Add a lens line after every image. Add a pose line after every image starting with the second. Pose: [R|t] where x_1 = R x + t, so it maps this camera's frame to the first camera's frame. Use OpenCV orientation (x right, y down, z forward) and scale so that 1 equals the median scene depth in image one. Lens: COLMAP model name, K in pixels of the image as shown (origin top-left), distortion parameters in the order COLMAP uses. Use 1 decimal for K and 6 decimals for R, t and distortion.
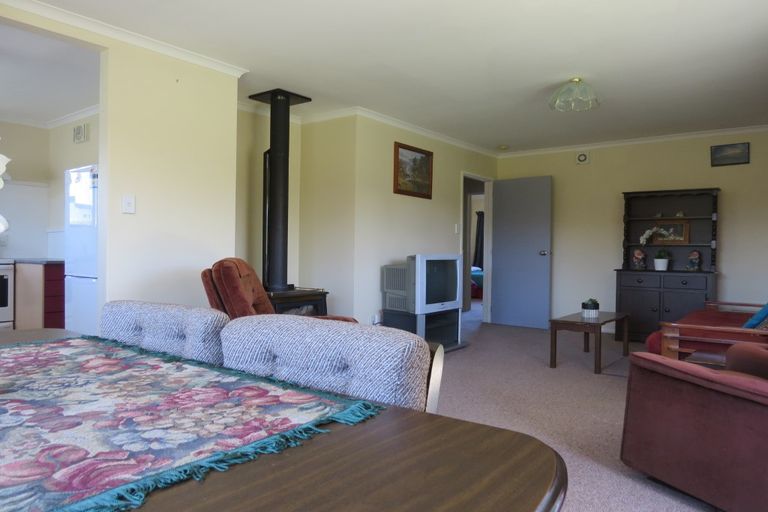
lens RADIAL K [[541.4, 0, 384.9], [0, 541.4, 255.5], [0, 0, 1]] dist [-0.007818, -0.003145]
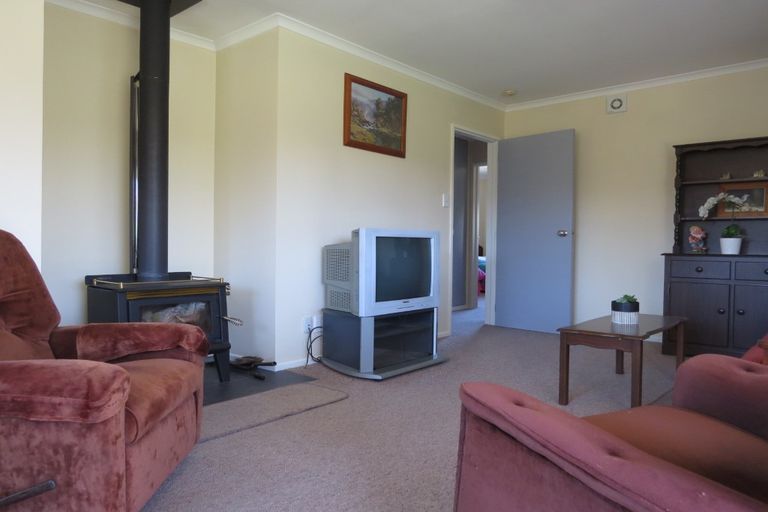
lens RADIAL K [[541.4, 0, 382.7], [0, 541.4, 254.5], [0, 0, 1]] dist [-0.007818, -0.003145]
pose [[0.997828, -0.000590, -0.065865, 0.109119], [0.001163, 0.999962, 0.008670, 0.021232], [0.065857, -0.008727, 0.997791, 0.277011]]
